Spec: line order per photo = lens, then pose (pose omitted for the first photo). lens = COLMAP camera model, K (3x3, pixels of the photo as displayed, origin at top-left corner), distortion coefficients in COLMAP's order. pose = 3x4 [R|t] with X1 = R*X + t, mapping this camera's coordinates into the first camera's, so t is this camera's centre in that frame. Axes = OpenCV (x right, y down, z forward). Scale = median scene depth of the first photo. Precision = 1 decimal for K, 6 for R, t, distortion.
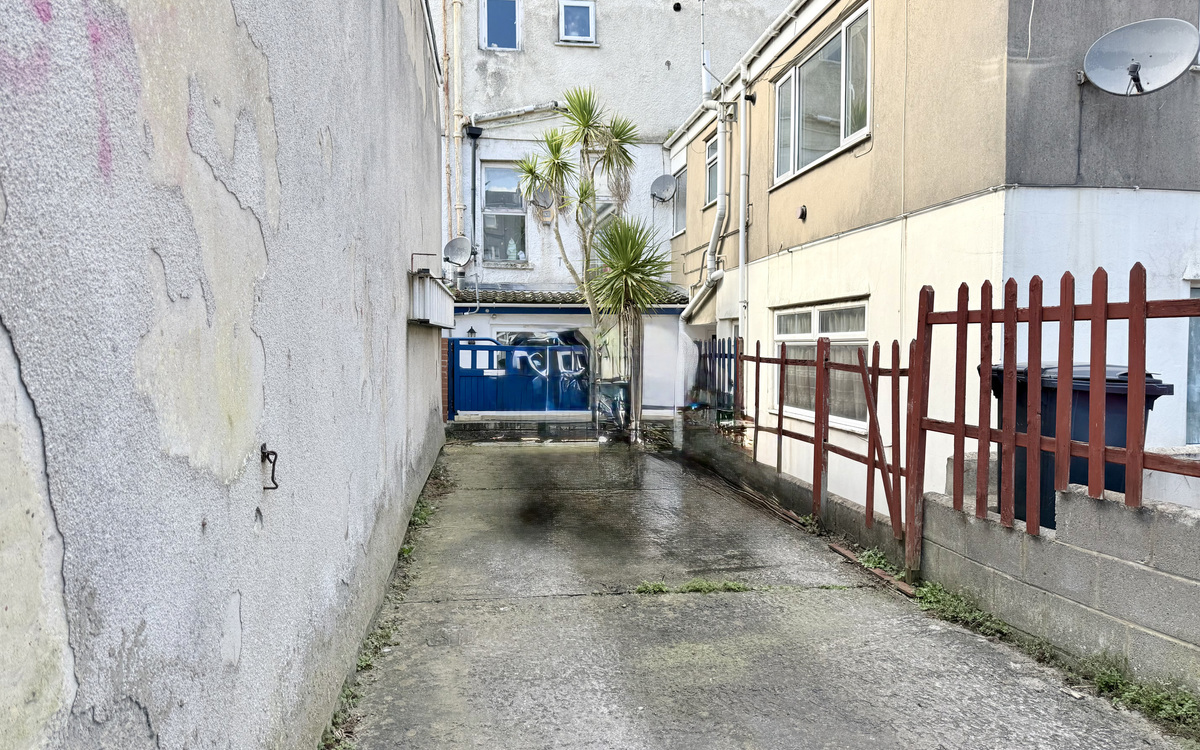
lens RADIAL K [[841.8, 0, 600.0], [0, 841.8, 375.0], [0, 0, 1]] dist [-0.002879, -0.001272]
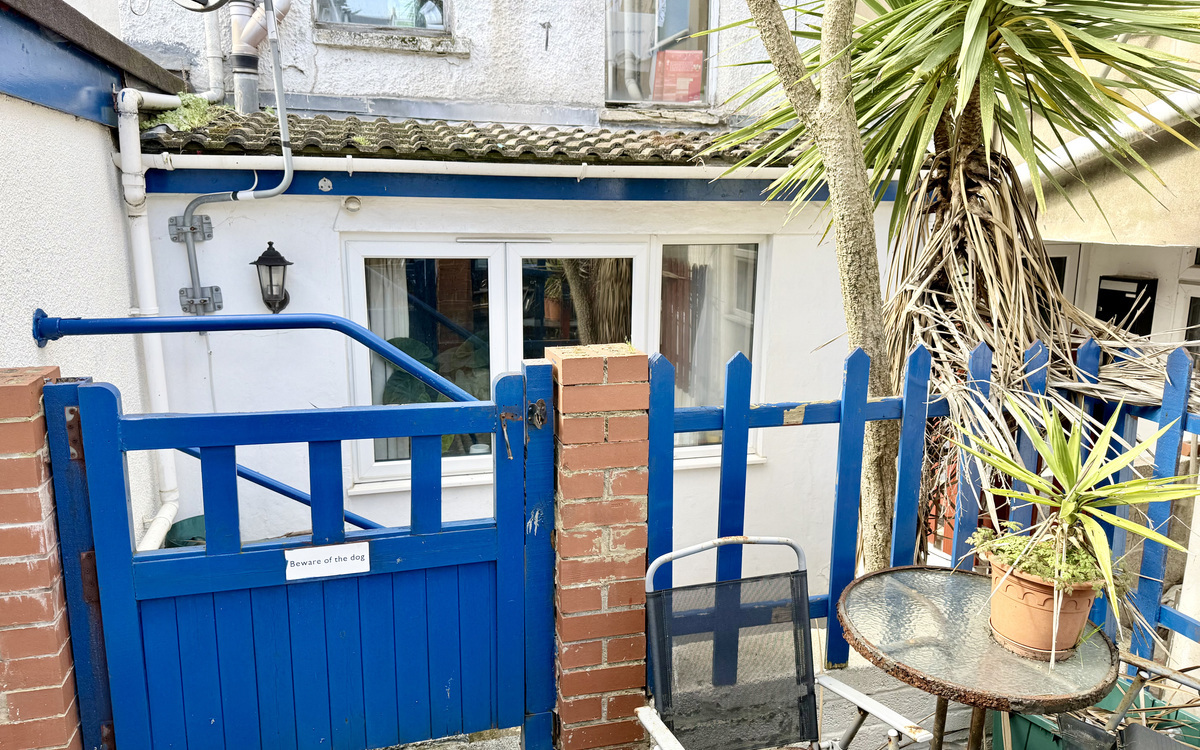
lens RADIAL K [[841.8, 0, 600.0], [0, 841.8, 375.0], [0, 0, 1]] dist [-0.002879, -0.001272]
pose [[0.990960, -0.014221, 0.133404, -0.080408], [-0.008378, 0.985866, 0.167327, -0.060914], [-0.133898, -0.166932, 0.976834, 0.694630]]
